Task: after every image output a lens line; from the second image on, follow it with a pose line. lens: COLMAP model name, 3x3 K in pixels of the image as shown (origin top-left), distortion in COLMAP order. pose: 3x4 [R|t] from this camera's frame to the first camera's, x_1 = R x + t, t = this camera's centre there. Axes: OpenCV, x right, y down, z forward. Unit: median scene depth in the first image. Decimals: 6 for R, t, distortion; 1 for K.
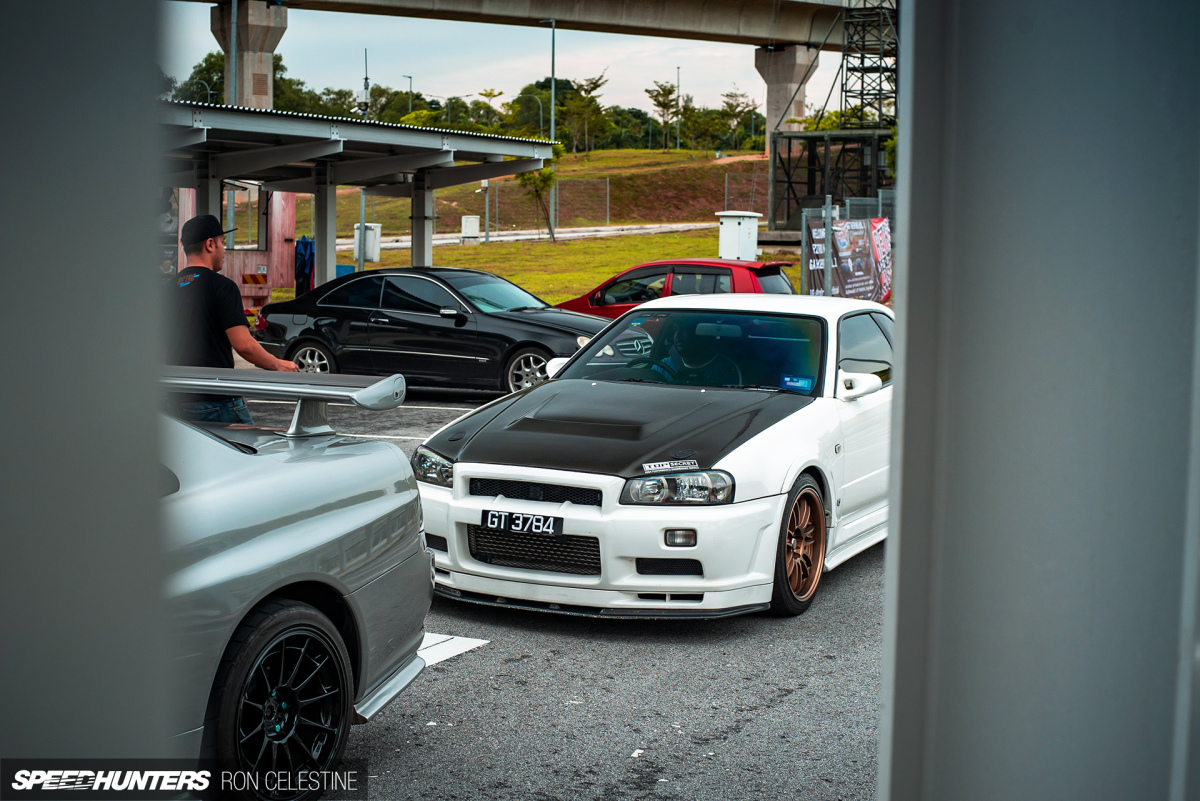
lens RADIAL K [[1741.1, 0, 599.7], [0, 1741.1, 391.8], [0, 0, 1]] dist [-0.117245, 0.000000]
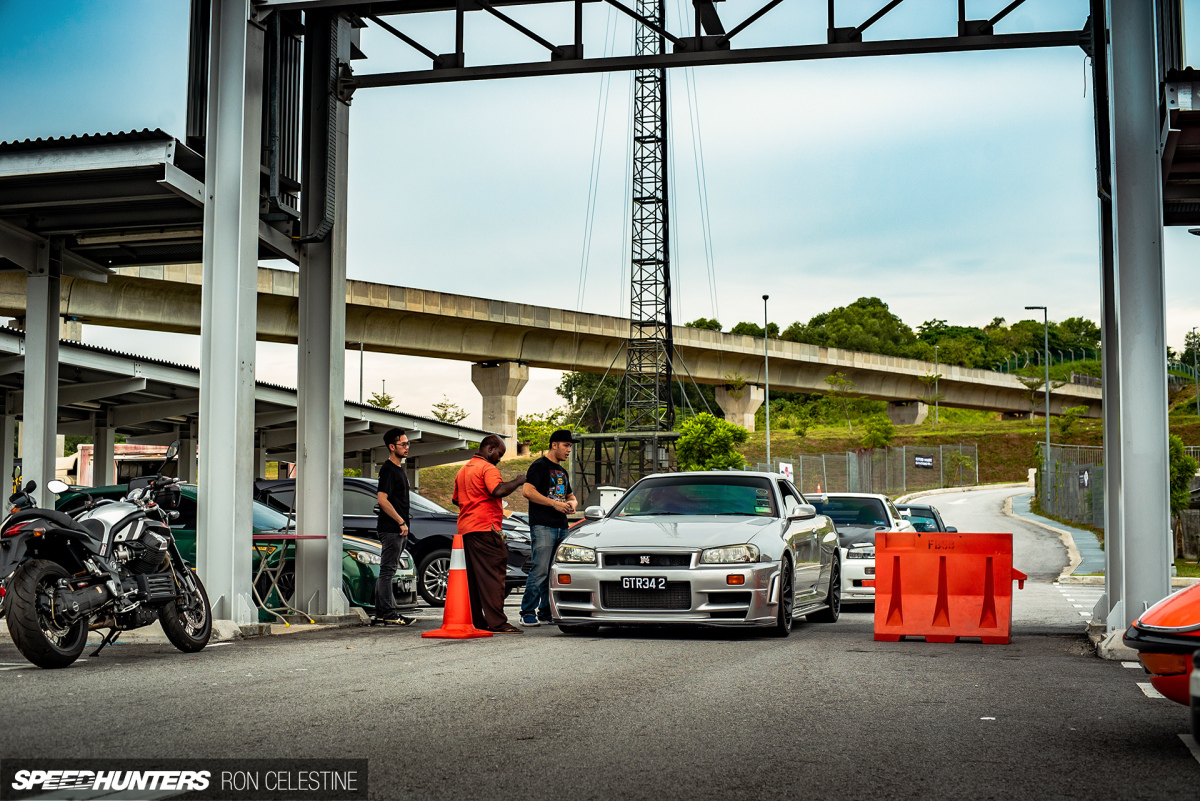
lens RADIAL K [[1741.1, 0, 607.8], [0, 1741.1, 395.7], [0, 0, 1]] dist [-0.117245, 0.000000]
pose [[0.977119, 0.009574, 0.212478, -0.111439], [0.027708, 0.984744, -0.171790, 0.032678], [-0.210881, 0.173746, 0.961947, -0.182602]]
